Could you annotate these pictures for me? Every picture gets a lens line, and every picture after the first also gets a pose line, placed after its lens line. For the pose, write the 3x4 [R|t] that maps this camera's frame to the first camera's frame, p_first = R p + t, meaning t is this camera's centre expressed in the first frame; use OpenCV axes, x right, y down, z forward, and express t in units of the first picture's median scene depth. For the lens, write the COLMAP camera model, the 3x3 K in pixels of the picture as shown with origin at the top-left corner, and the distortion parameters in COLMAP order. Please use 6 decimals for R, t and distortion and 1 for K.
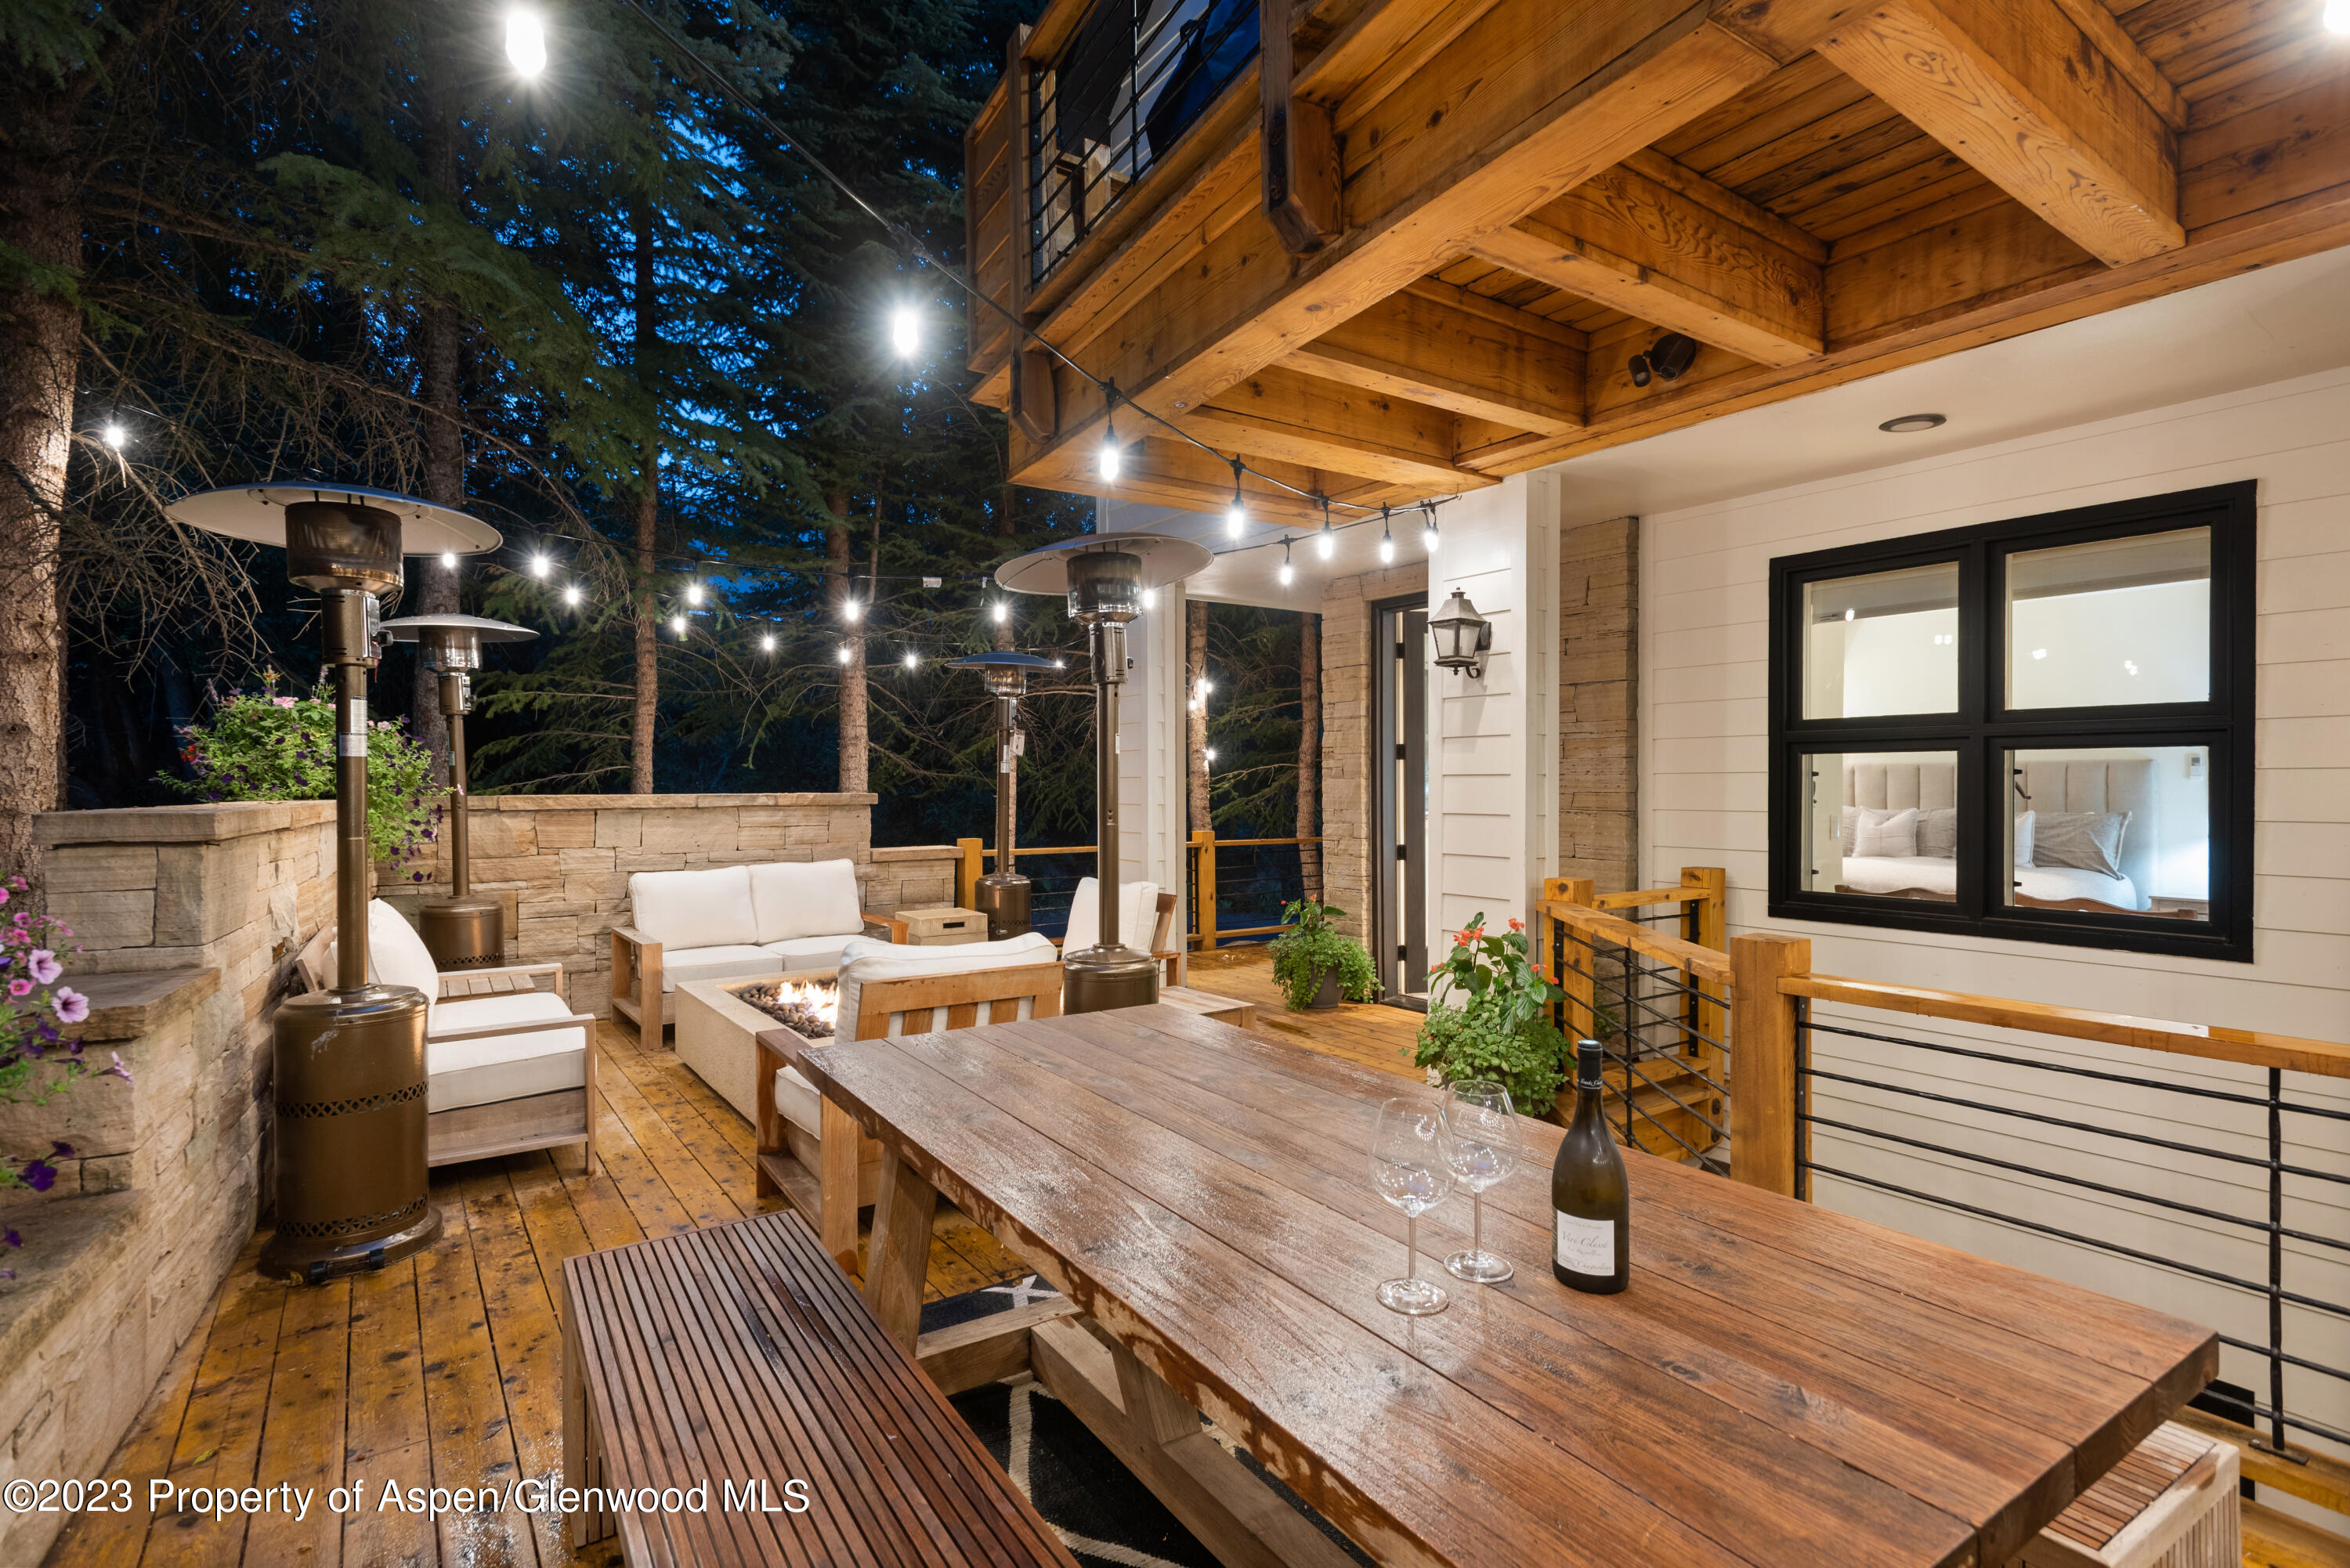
lens RADIAL K [[1109.1, 0, 1175.0], [0, 1109.1, 784.0], [0, 0, 1]] dist [0.001123, 0.000236]
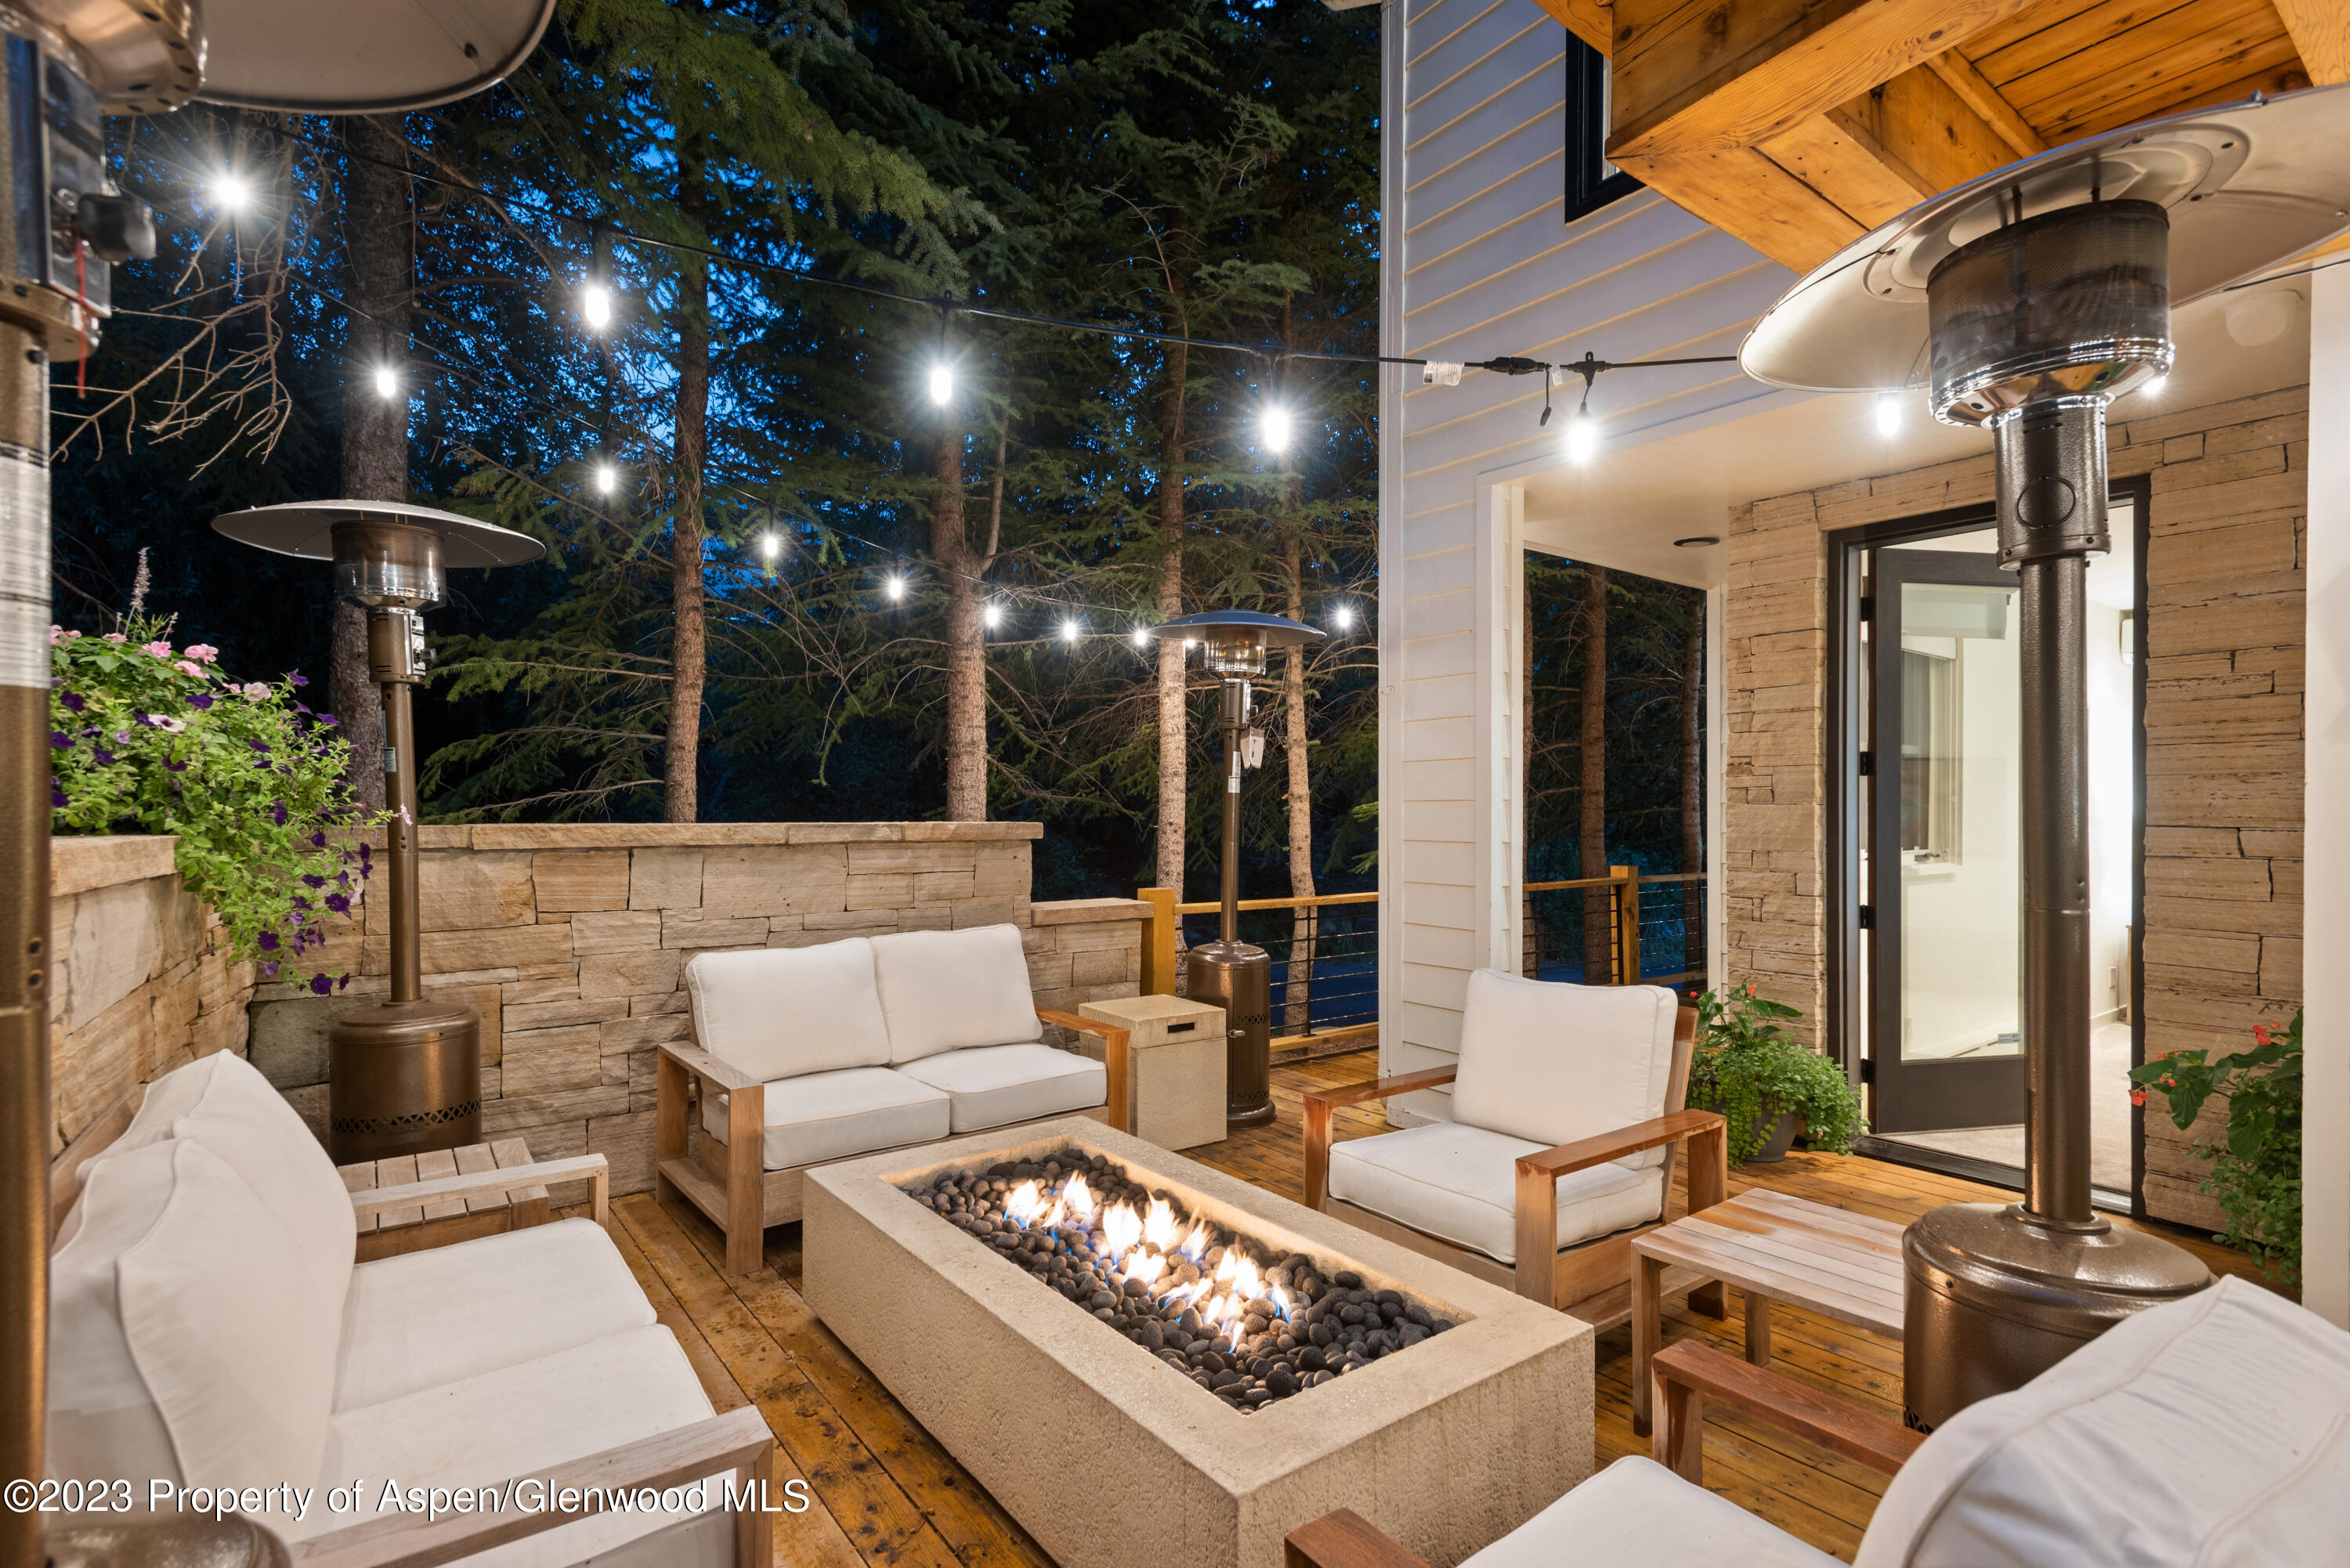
lens RADIAL K [[1131.7, 0, 1173.7], [0, 1131.7, 807.9], [0, 0, 1]] dist [0.003902, 0.000134]
pose [[0.999671, 0.005064, 0.025149, -0.226588], [-0.004999, 0.999984, -0.002634, 0.001041], [-0.025162, 0.002508, 0.999680, 0.349896]]
